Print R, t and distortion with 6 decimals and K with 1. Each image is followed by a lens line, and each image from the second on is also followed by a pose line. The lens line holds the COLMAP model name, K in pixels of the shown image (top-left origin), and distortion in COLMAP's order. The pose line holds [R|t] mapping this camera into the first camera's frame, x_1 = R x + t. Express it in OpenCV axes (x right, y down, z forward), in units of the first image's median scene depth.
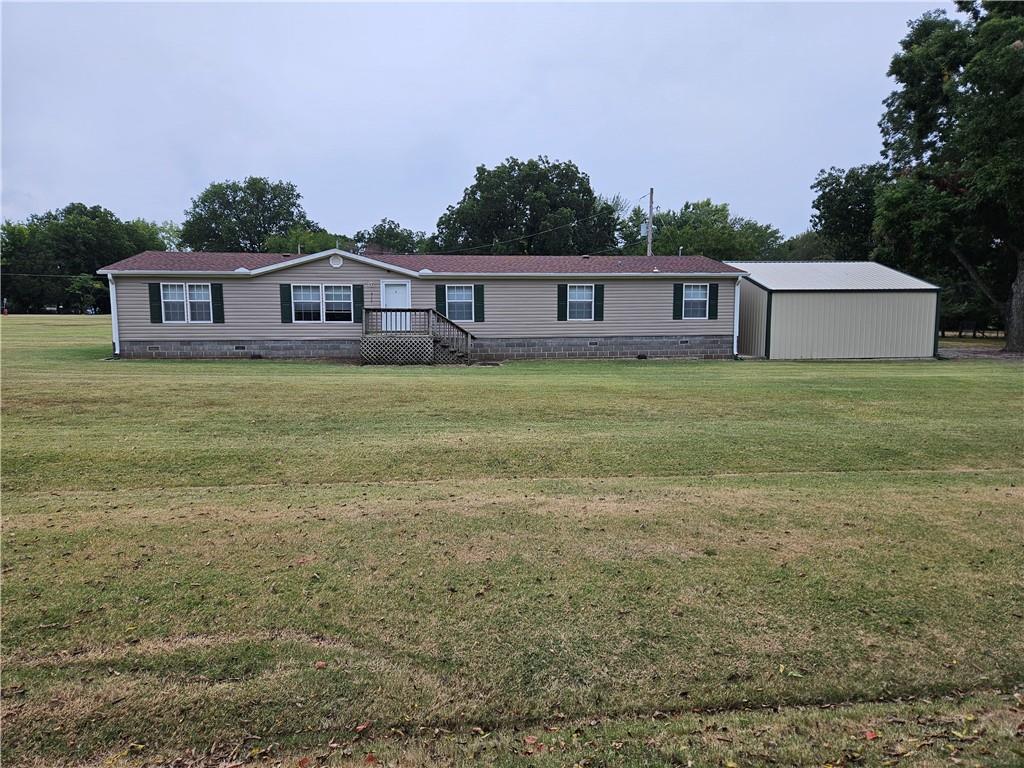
lens RADIAL K [[678.3, 0, 511.7], [0, 678.3, 382.9], [0, 0, 1]] dist [0.061761, -0.049330]
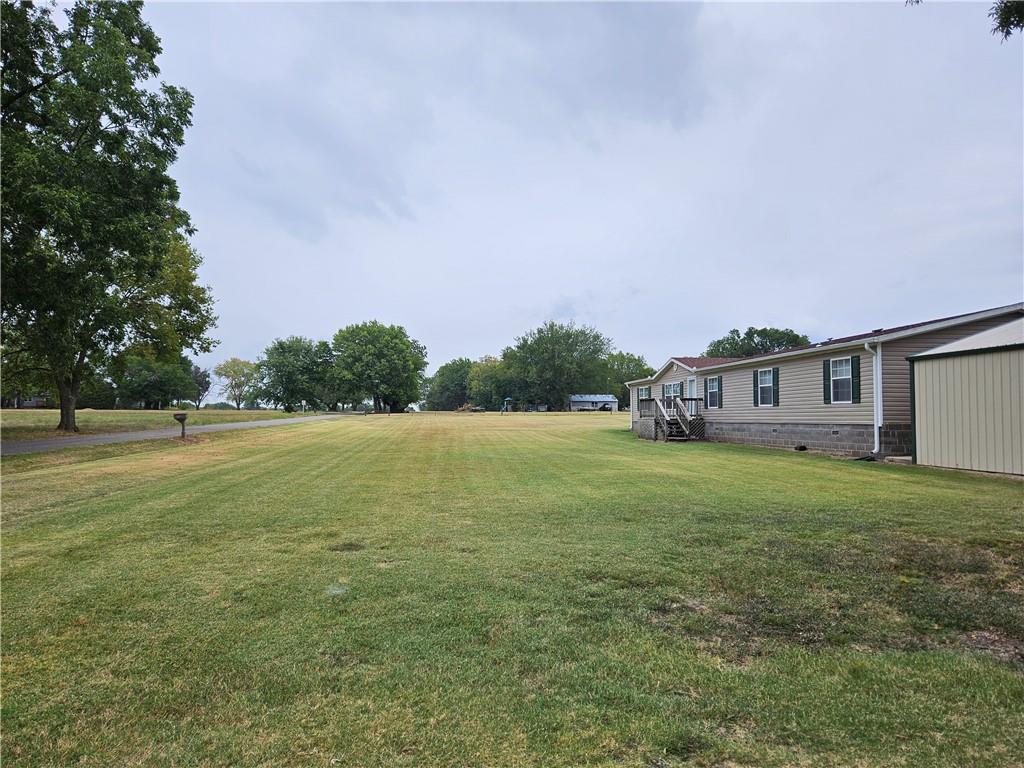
lens RADIAL K [[678.3, 0, 509.7], [0, 678.3, 389.7], [0, 0, 1]] dist [0.061761, -0.049330]
pose [[-0.014471, -0.024210, -0.999602, 1.059209], [-0.018043, 0.999550, -0.023947, -0.084045], [0.999732, 0.017689, -0.014902, 0.638335]]
